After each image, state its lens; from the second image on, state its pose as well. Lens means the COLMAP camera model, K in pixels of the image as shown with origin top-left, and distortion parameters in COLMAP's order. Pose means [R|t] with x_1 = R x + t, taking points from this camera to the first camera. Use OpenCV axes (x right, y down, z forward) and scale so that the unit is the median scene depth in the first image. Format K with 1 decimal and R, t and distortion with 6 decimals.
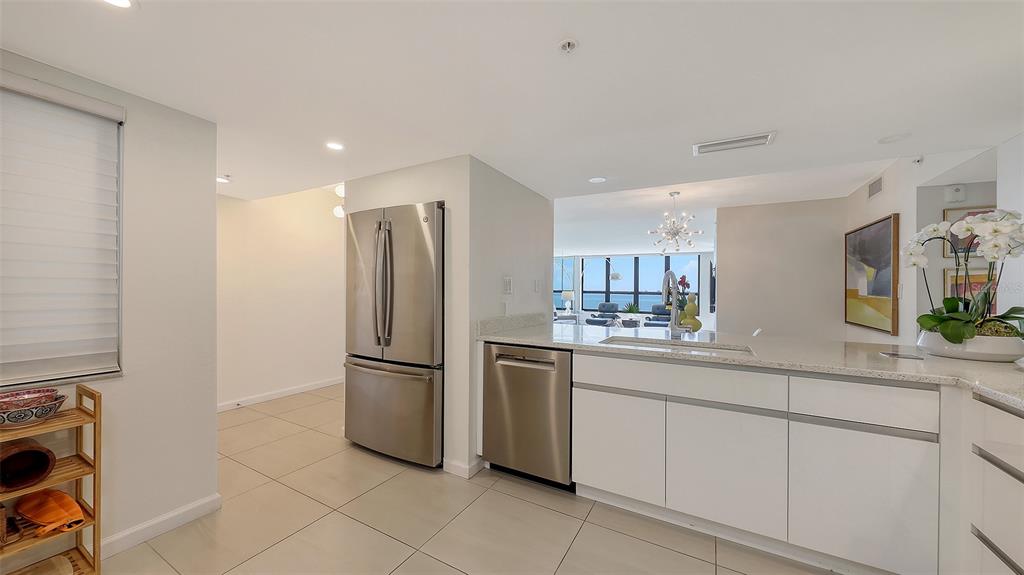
lens RADIAL K [[357.4, 0, 512.0], [0, 357.4, 287.5], [0, 0, 1]] dist [0.000163, 0.000008]
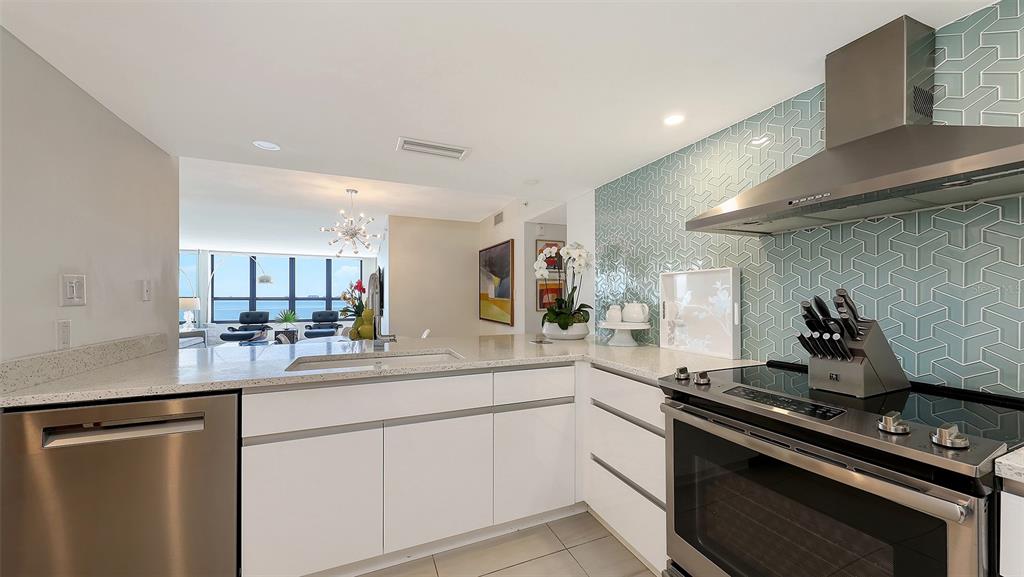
lens RADIAL K [[357.4, 0, 512.0], [0, 357.4, 288.5], [0, 0, 1]] dist [0.000163, 0.000008]
pose [[0.618146, 0.005762, 0.786042, -0.019641], [0.002767, 0.999951, -0.009505, -0.000015], [-0.786058, 0.008050, 0.618100, 0.109613]]
